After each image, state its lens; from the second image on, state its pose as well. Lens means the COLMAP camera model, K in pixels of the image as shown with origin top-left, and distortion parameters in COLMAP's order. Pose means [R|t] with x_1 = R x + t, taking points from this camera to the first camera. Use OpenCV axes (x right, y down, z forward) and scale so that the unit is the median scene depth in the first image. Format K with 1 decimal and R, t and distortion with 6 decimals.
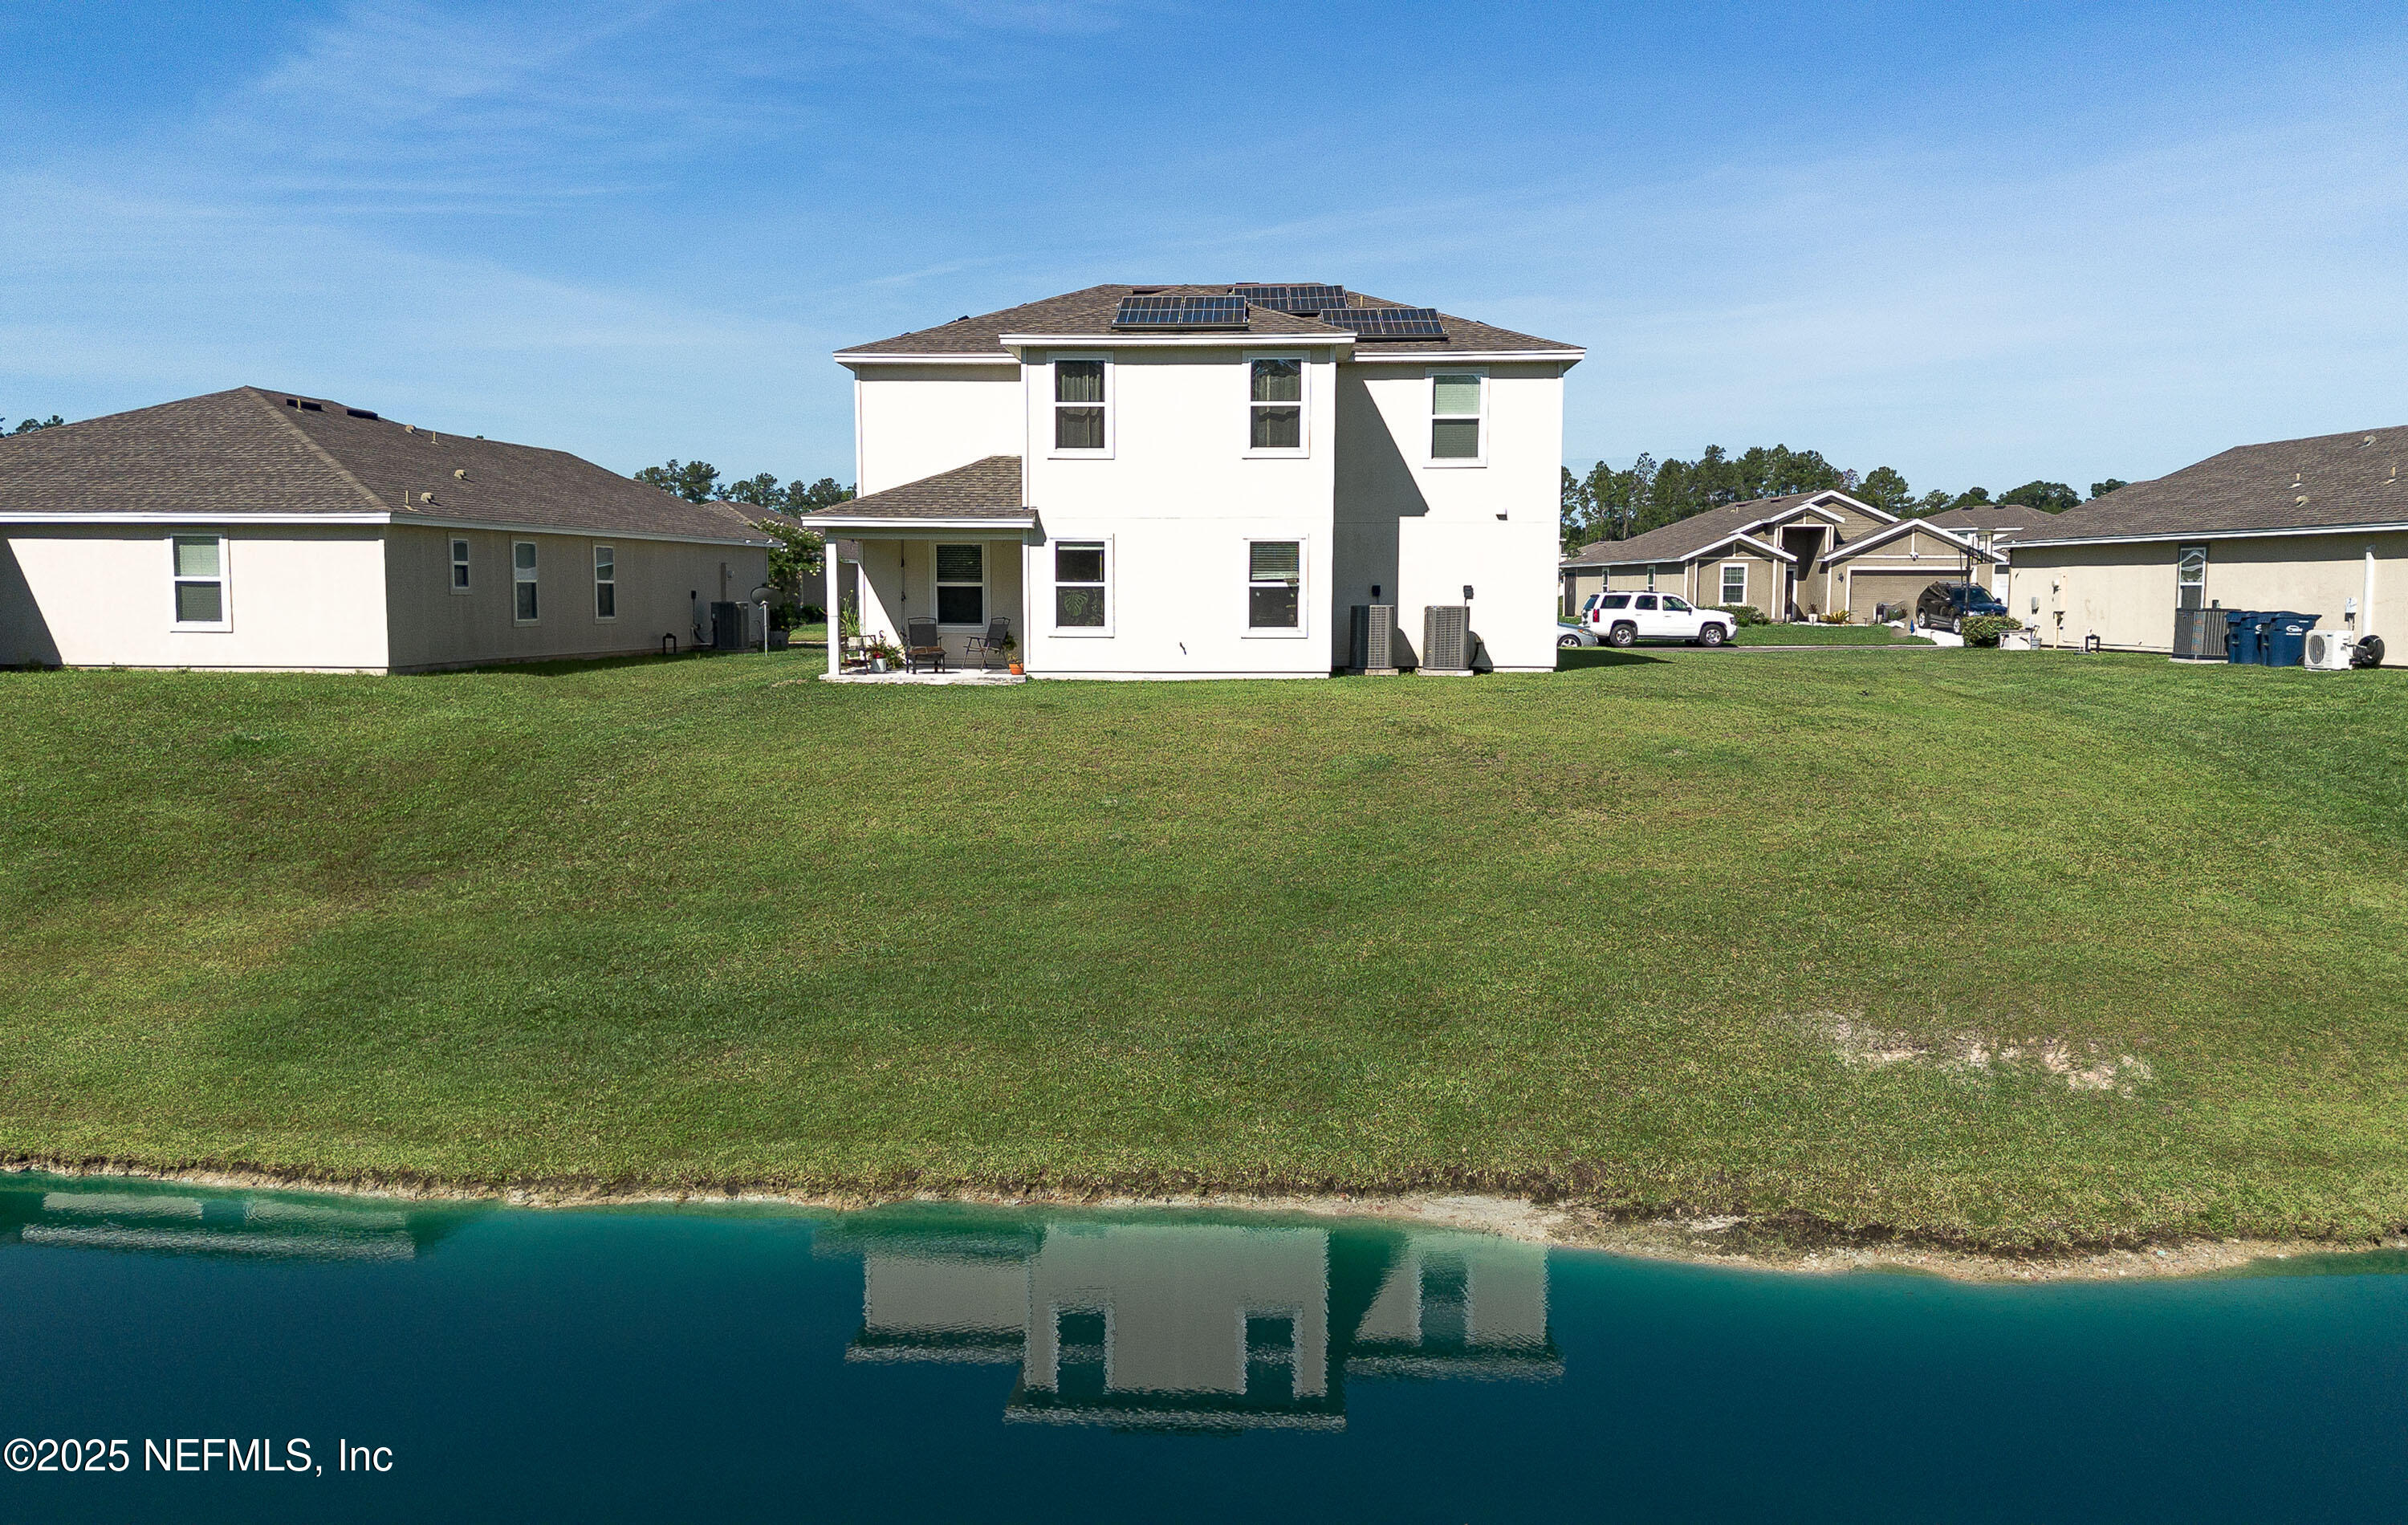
lens RADIAL K [[2310.0, 0, 1191.2], [0, 2310.0, 772.8], [0, 0, 1]] dist [0.109002, -0.341607]
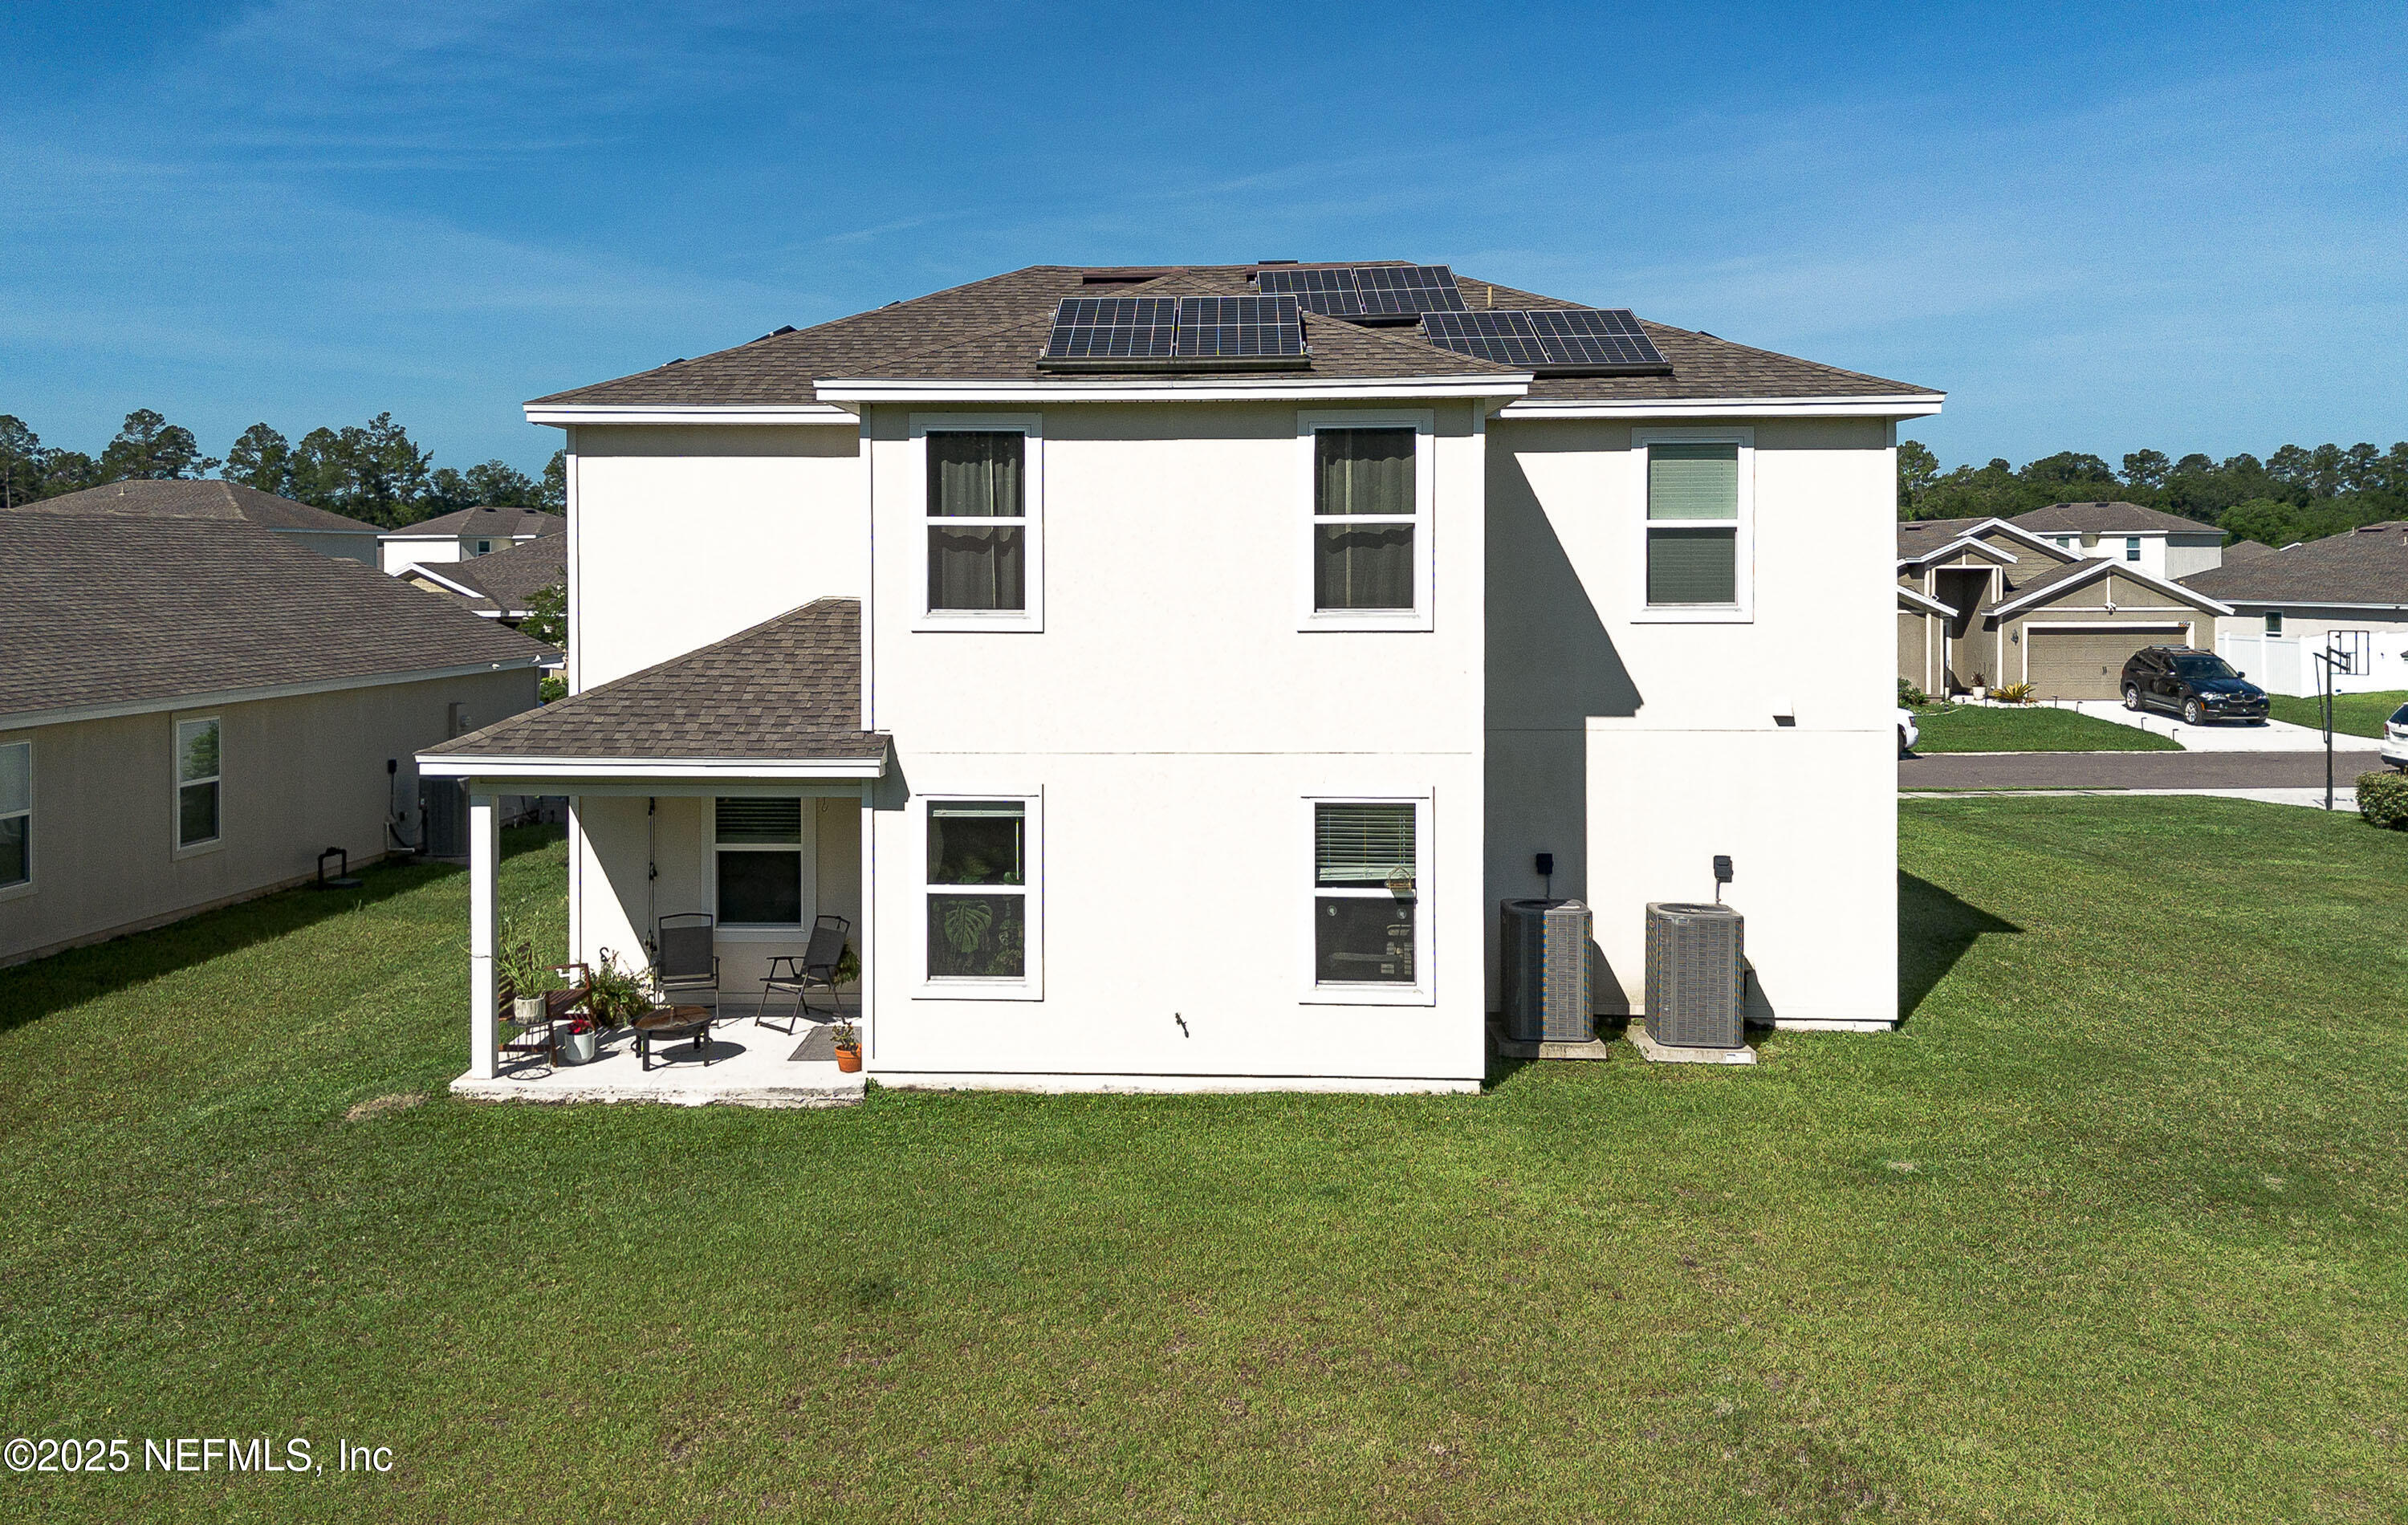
lens RADIAL K [[1704.2, 0, 1114.9], [0, 1704.2, 753.6], [0, 0, 1]] dist [0.067593, -0.100348]
pose [[0.999900, -0.001157, -0.014112, -0.012459], [0.002413, 0.995998, 0.089348, -0.141052], [0.013952, -0.089373, 0.995900, 0.622746]]
